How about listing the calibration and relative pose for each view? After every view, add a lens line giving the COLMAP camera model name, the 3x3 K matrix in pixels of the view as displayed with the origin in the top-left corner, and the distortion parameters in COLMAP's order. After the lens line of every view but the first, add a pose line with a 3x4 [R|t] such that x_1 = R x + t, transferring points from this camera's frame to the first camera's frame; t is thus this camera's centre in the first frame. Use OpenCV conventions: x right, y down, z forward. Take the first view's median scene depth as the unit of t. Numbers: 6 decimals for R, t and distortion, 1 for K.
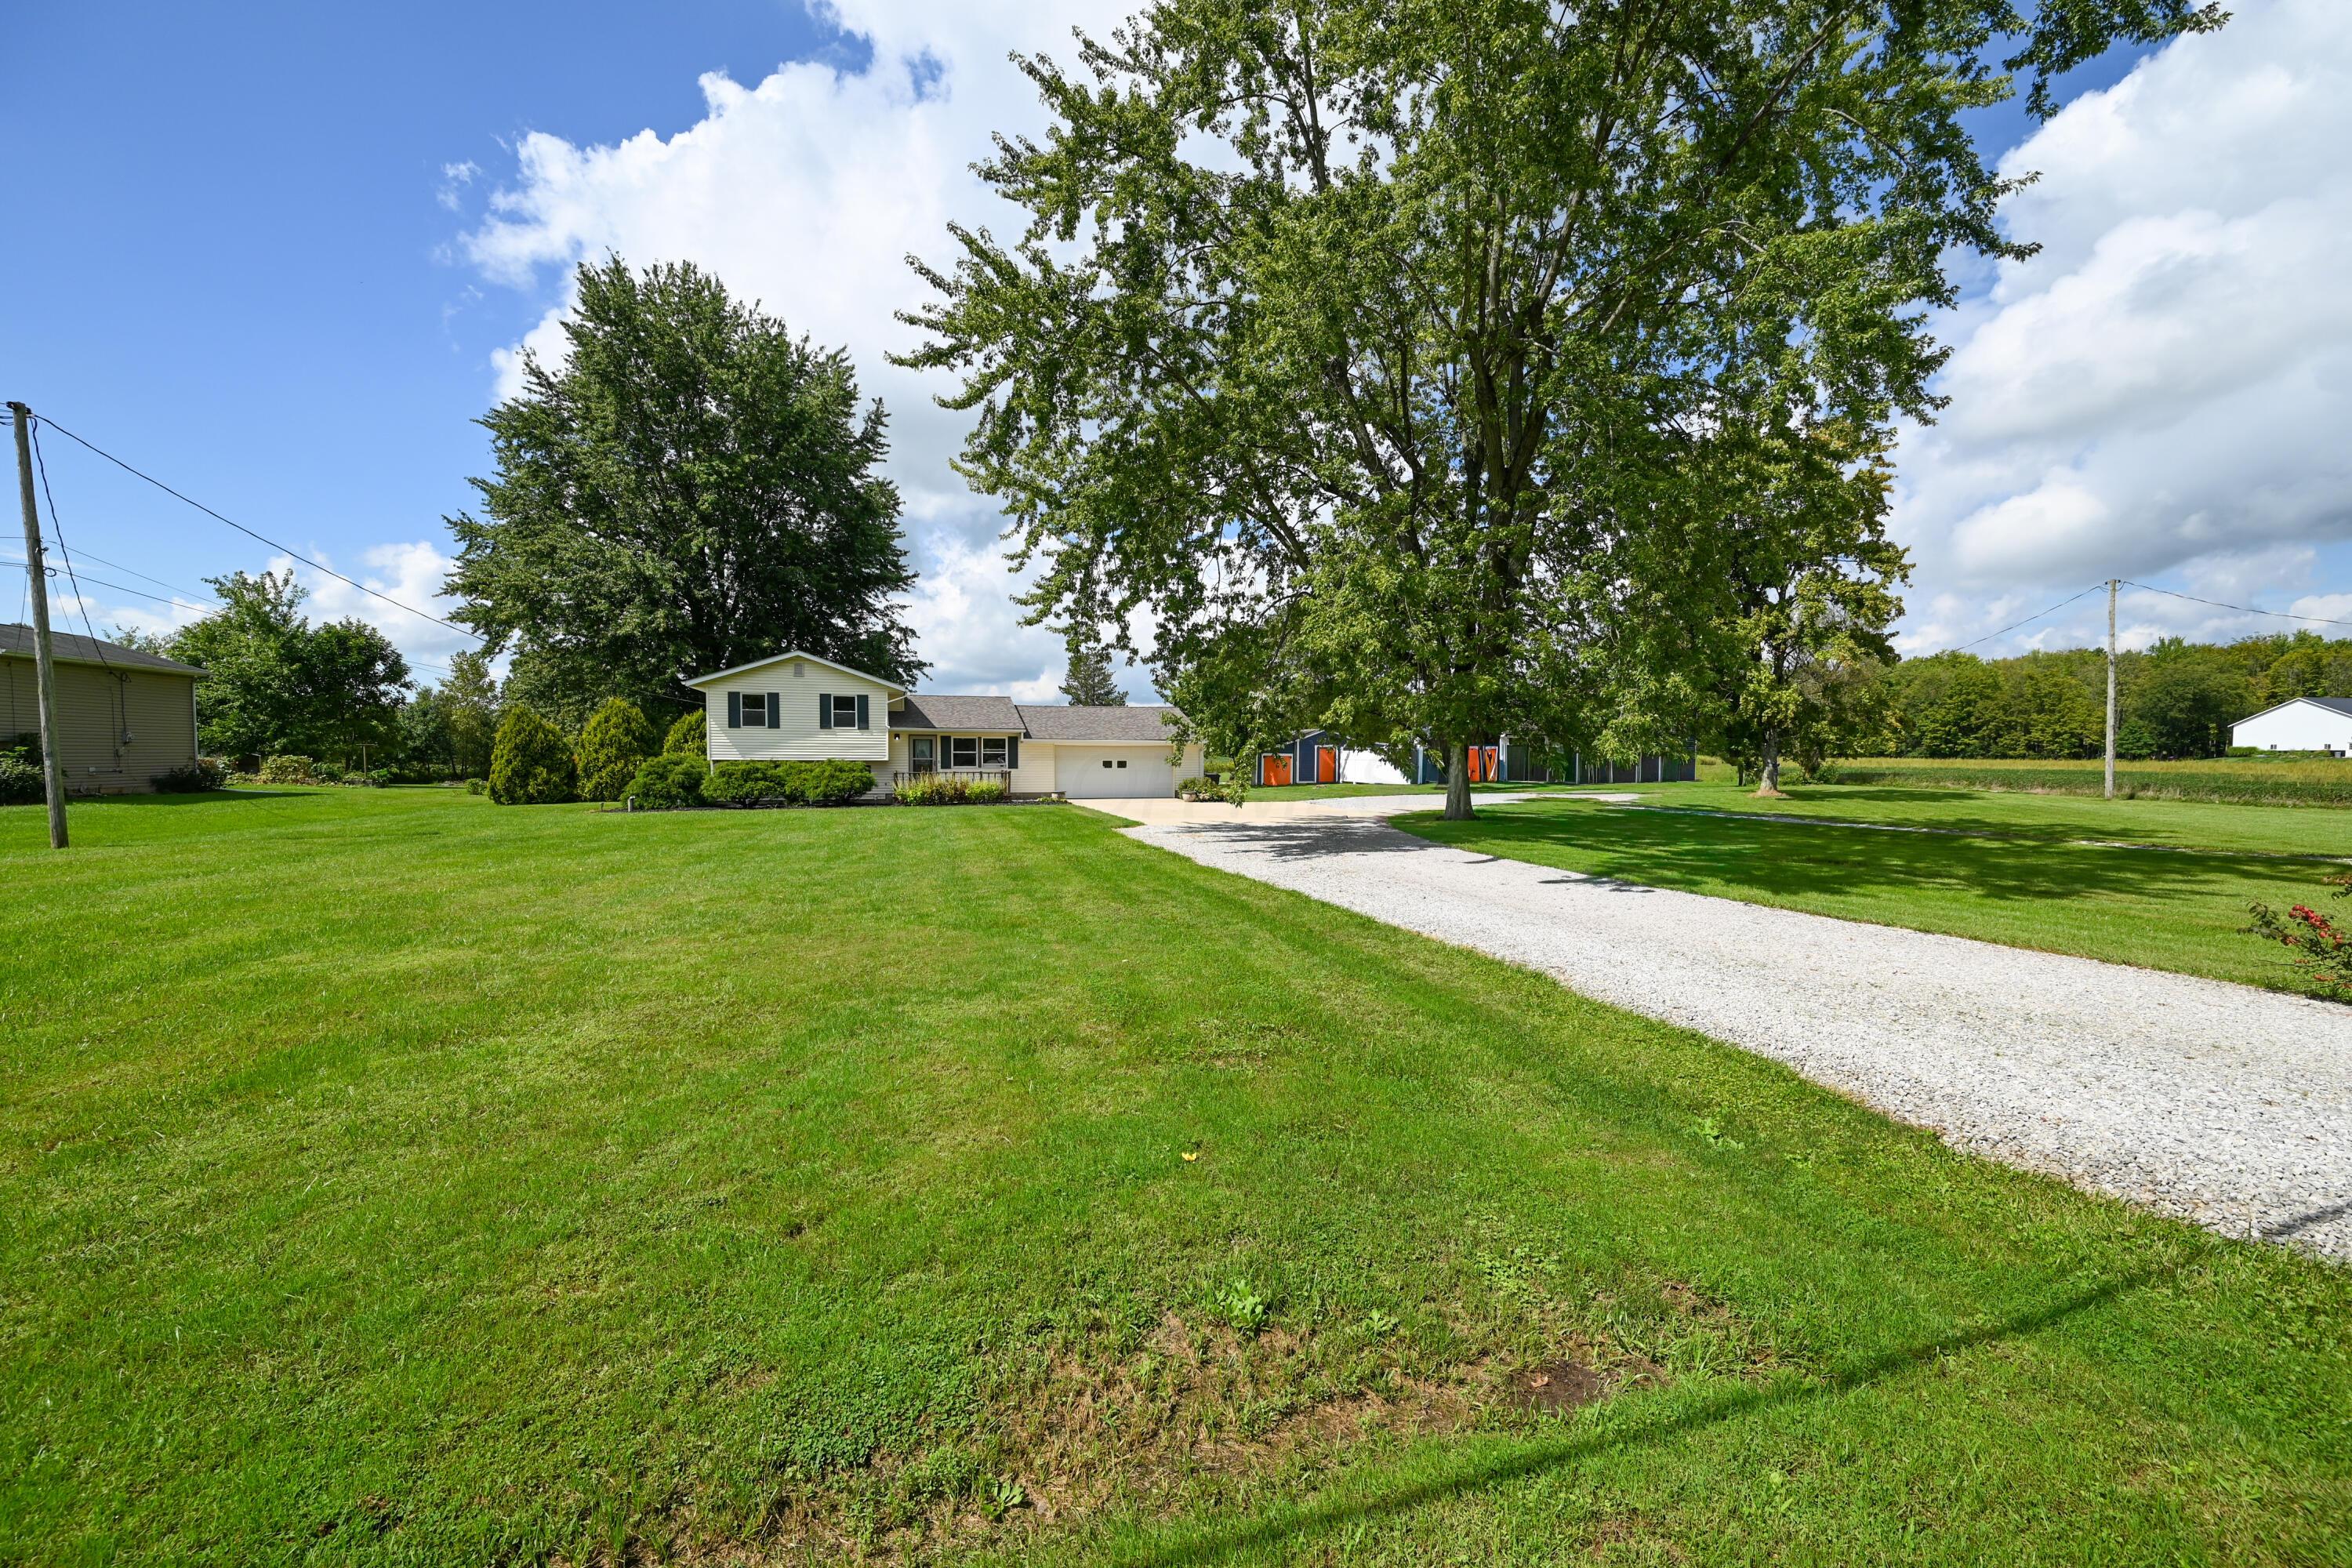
lens RADIAL K [[921.9, 0, 1177.0], [0, 921.9, 778.7], [0, 0, 1]] dist [0.000777, -0.000079]
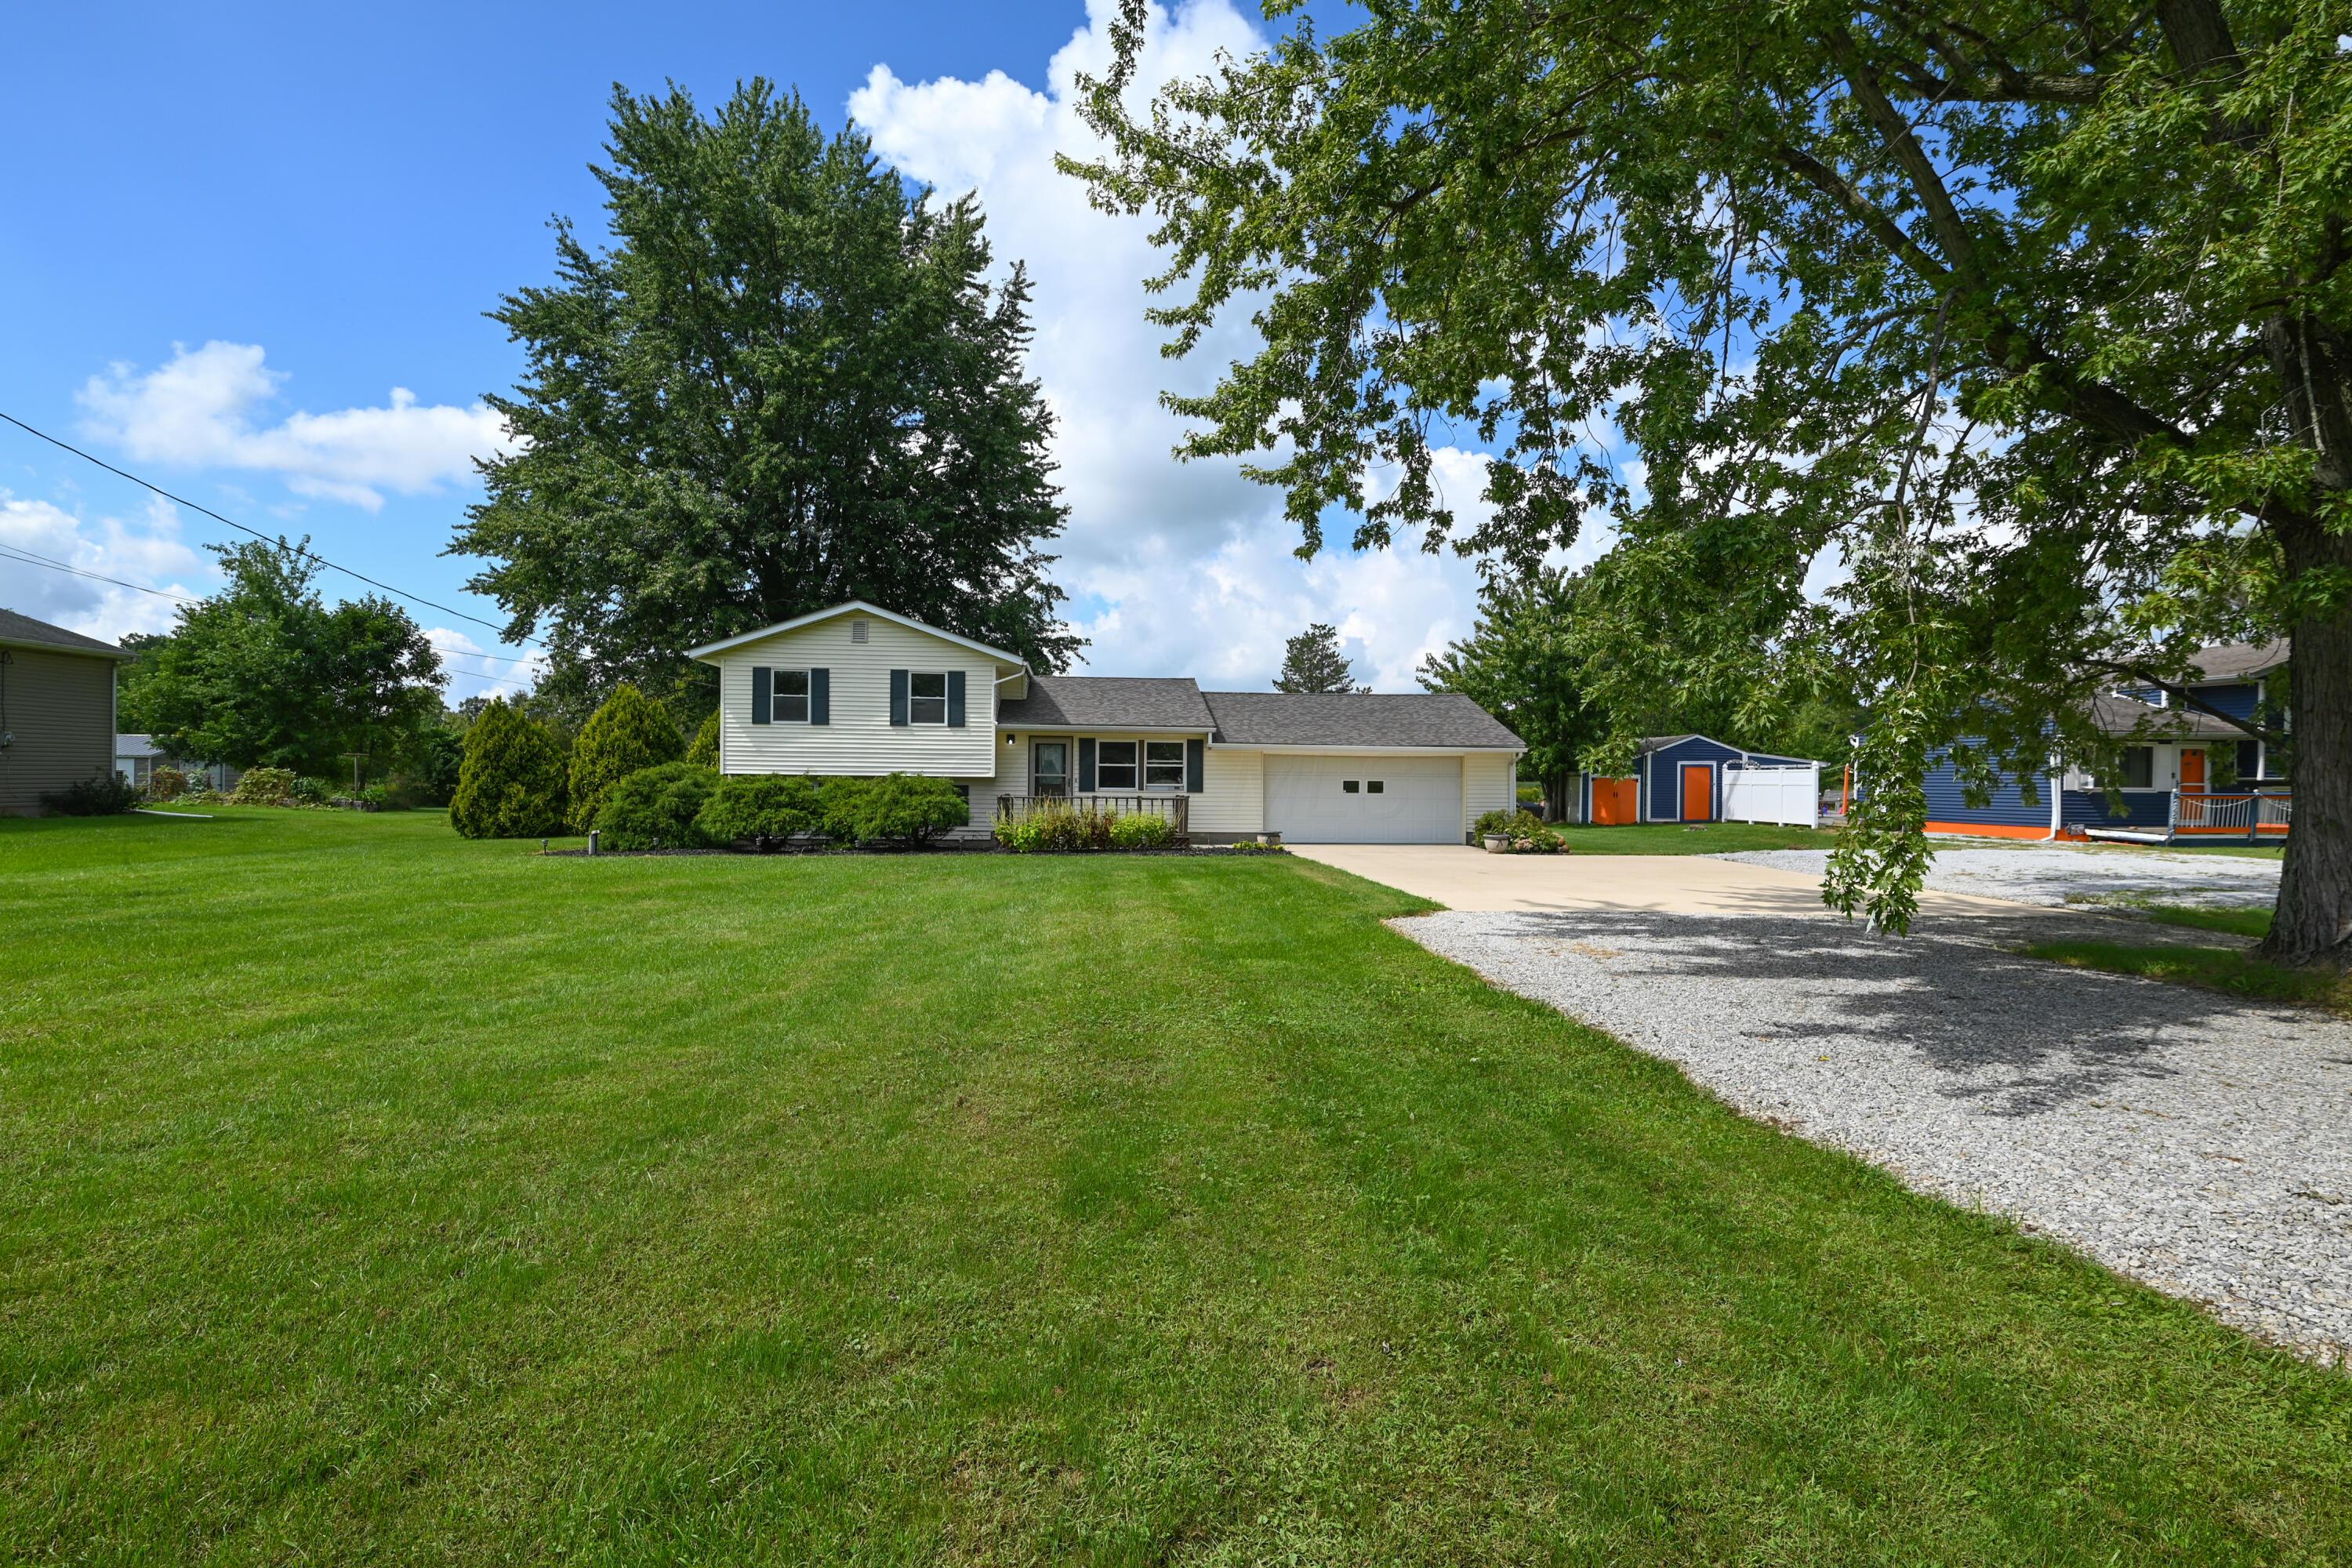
lens RADIAL K [[1155.4, 0, 1175.1], [0, 1155.4, 789.5], [0, 0, 1]] dist [0.002509, 0.000260]
pose [[0.977640, 0.008038, -0.210131, -0.032007], [-0.011881, 0.999784, -0.017036, 0.000099], [0.209949, 0.019152, 0.977525, 0.262823]]
